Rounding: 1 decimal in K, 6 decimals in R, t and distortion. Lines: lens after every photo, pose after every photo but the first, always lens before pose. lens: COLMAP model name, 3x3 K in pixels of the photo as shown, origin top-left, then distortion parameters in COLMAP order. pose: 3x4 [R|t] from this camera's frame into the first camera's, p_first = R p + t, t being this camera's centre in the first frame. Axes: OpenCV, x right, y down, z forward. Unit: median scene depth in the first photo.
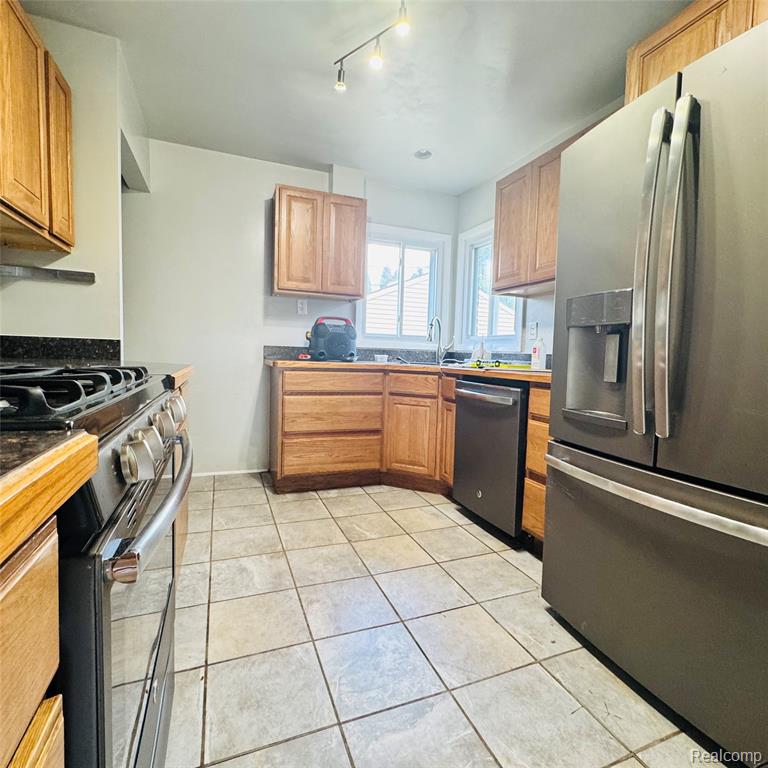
lens RADIAL K [[410.5, 0, 383.5], [0, 410.5, 381.9], [0, 0, 1]] dist [-0.002408, -0.000010]
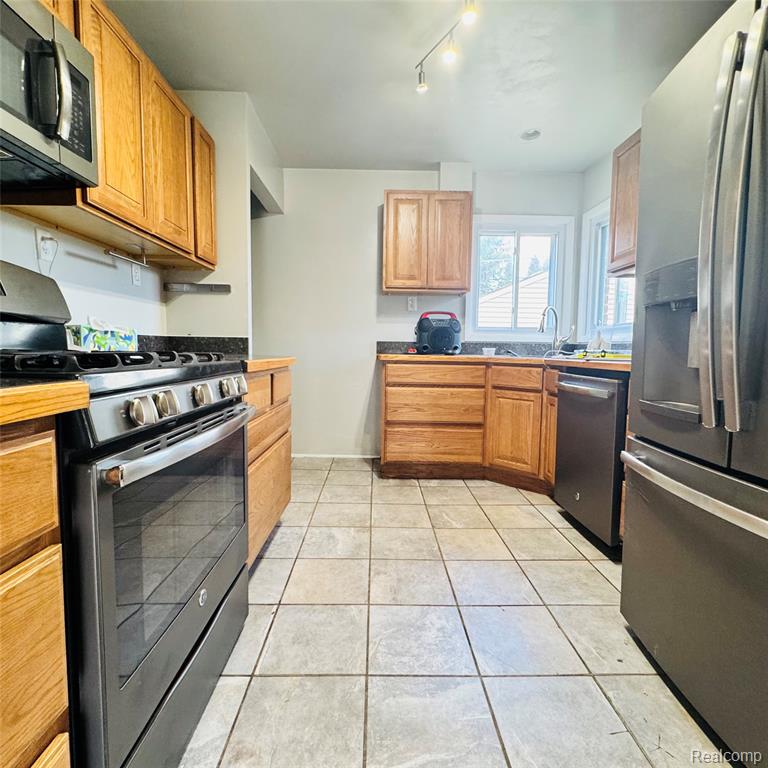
lens RADIAL K [[410.5, 0, 384.1], [0, 410.5, 382.0], [0, 0, 1]] dist [-0.002408, -0.000010]
pose [[0.936178, 0.010049, -0.351383, 0.171448], [-0.008823, 0.999948, 0.005091, 0.020702], [0.351416, -0.001666, 0.936218, -0.009019]]
